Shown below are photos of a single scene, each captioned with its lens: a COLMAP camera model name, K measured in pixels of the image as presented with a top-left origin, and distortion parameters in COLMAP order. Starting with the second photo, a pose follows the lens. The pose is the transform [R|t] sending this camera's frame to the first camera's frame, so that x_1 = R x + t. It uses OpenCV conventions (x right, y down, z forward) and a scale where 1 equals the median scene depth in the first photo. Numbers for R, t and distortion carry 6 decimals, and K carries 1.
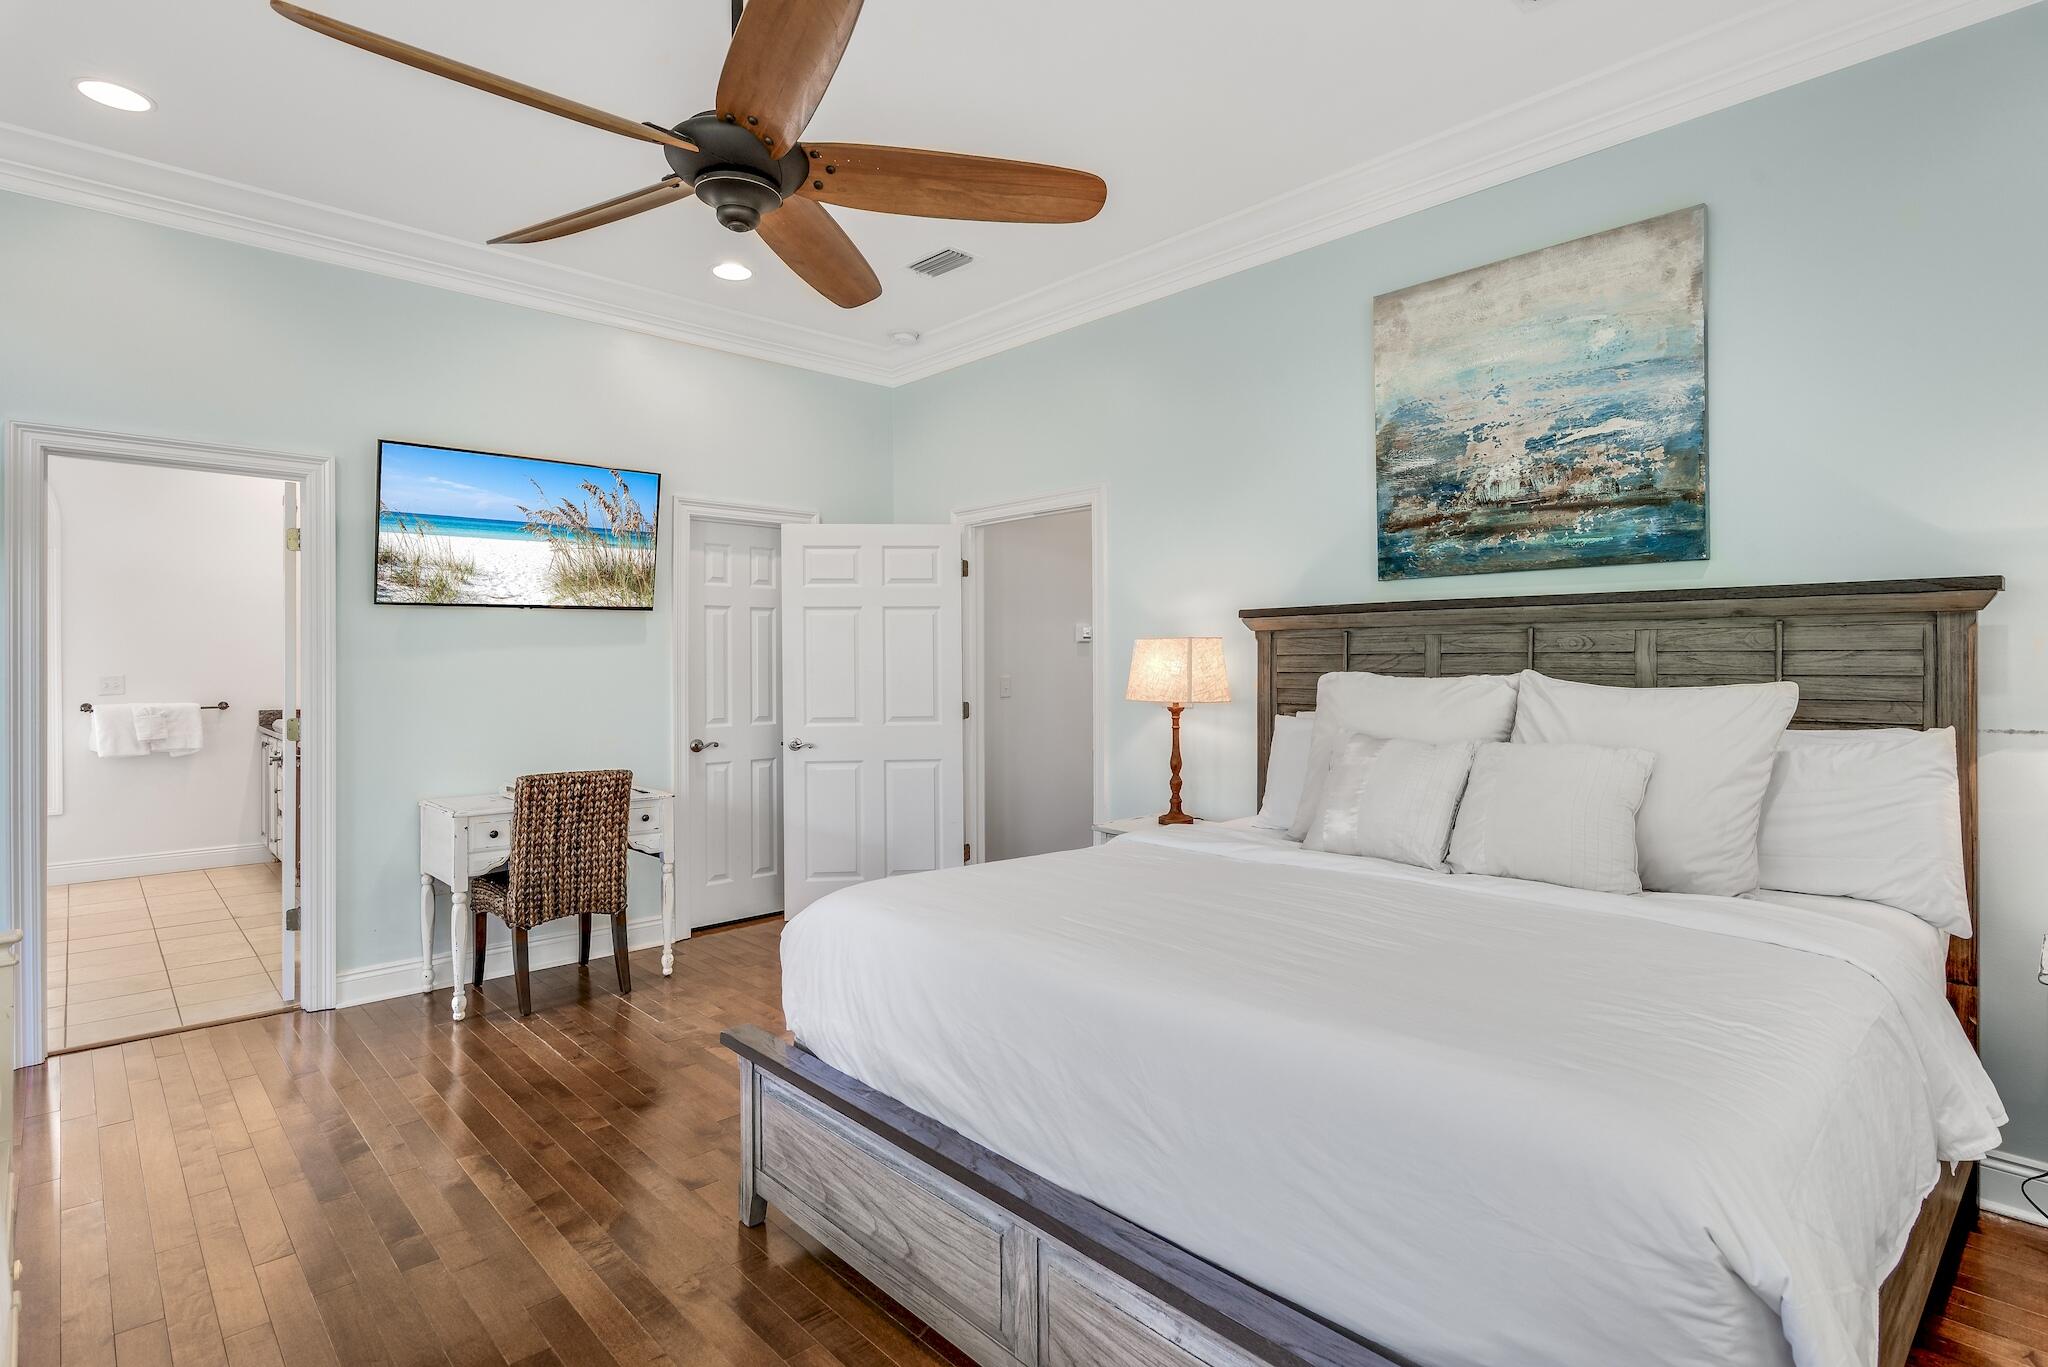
lens RADIAL K [[1011.7, 0, 1016.7], [0, 1011.7, 655.0], [0, 0, 1]] dist [0.007949, 0.000709]
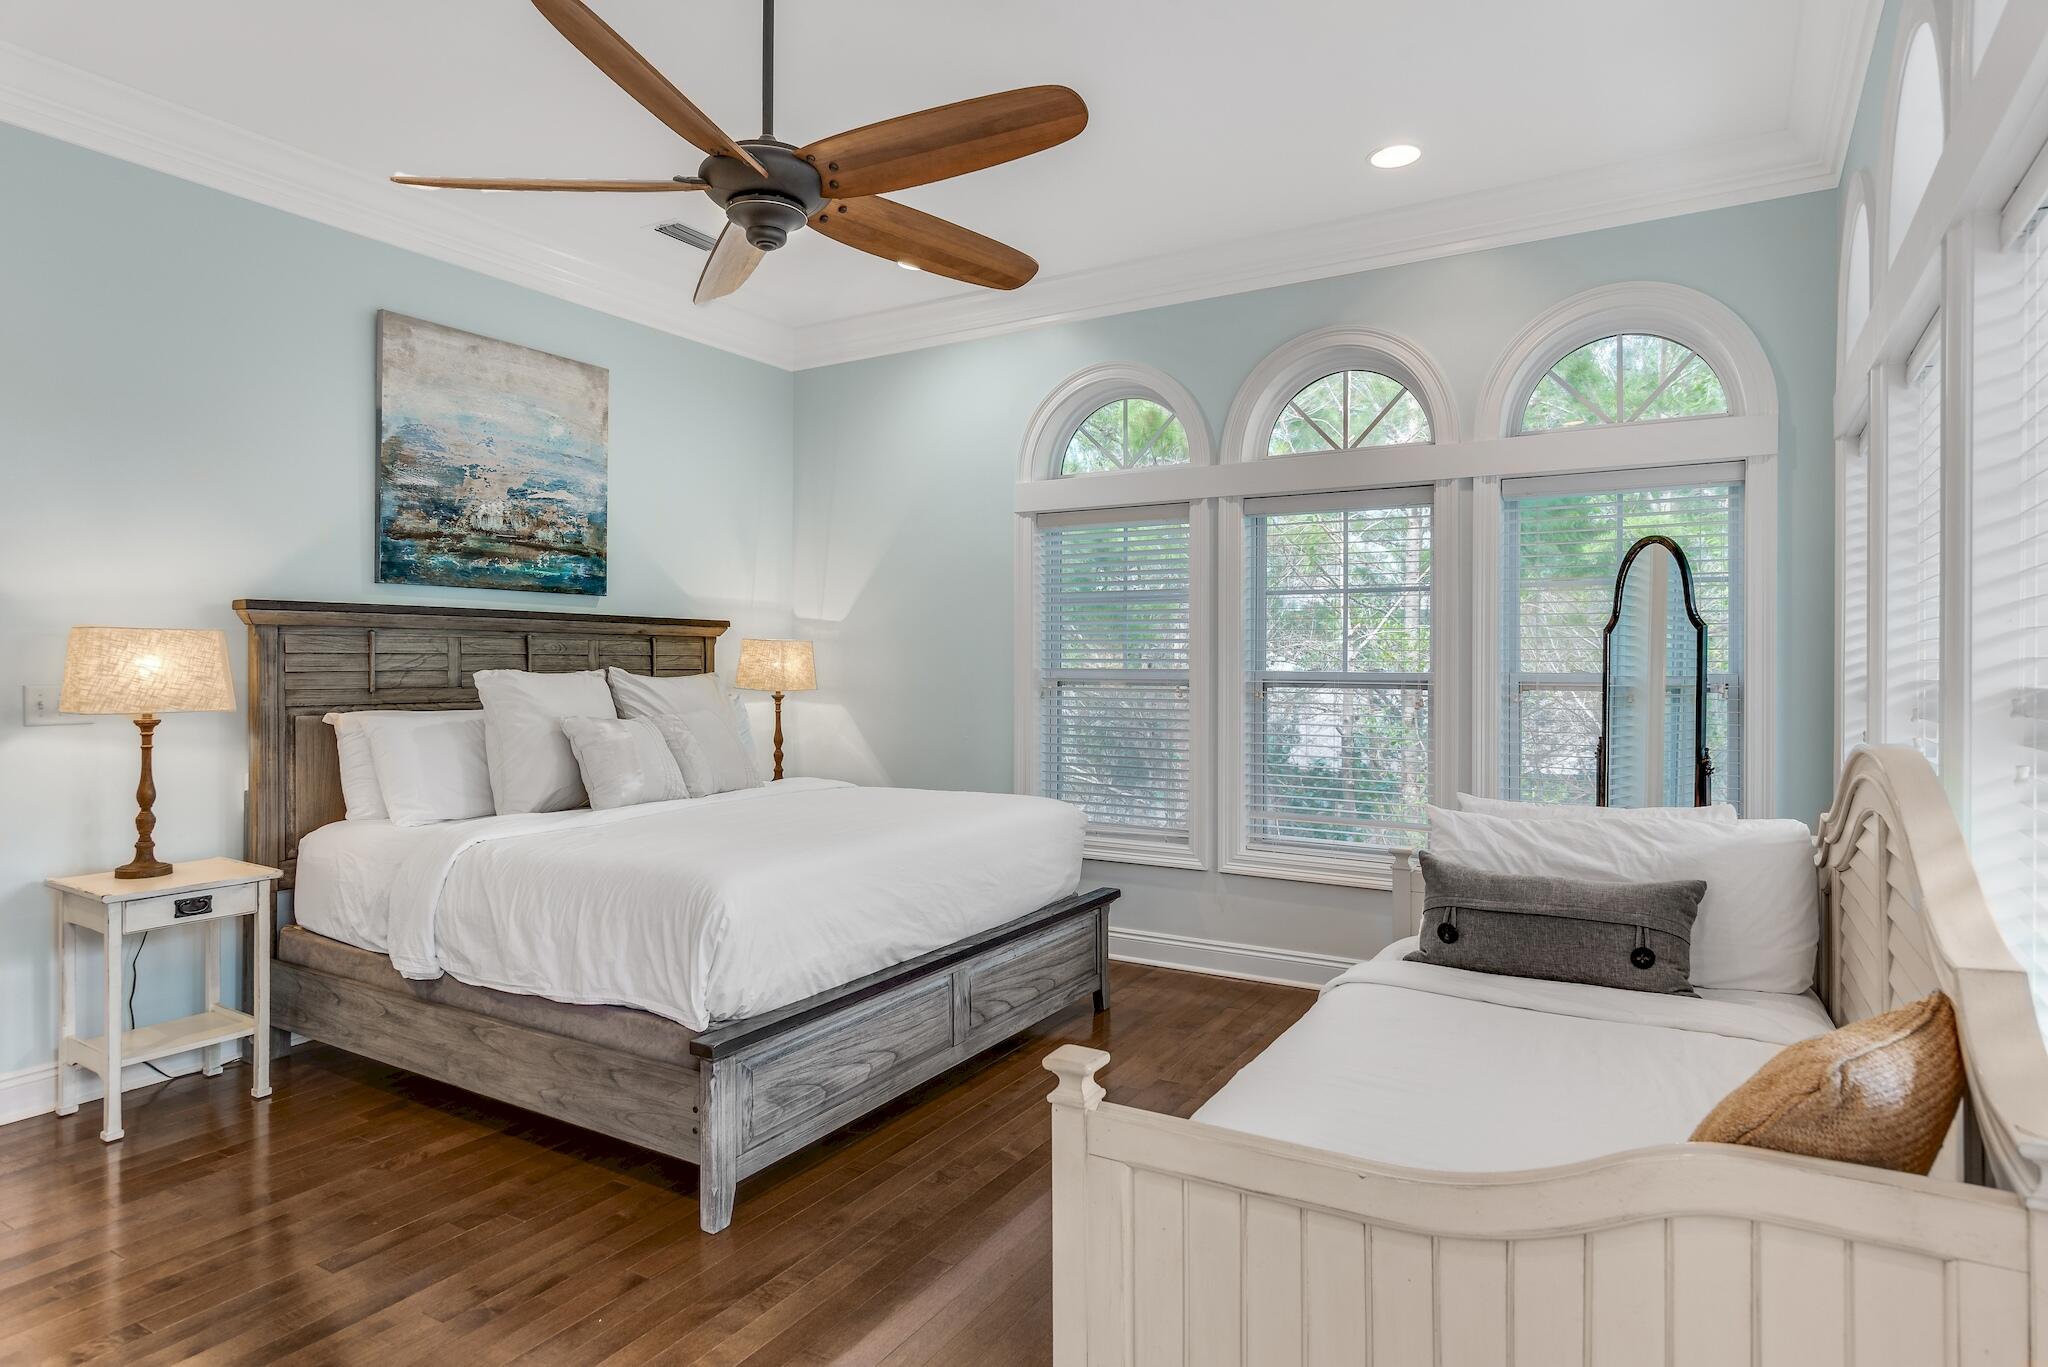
lens RADIAL K [[1141.7, 0, 1032.1], [0, 1141.7, 646.0], [0, 0, 1]] dist [-0.002498, 0.000225]
pose [[-0.277515, 0.017768, 0.960557, -1.036685], [-0.005719, 0.999781, -0.020146, 0.012037], [-0.960704, -0.011084, -0.277353, 0.746692]]
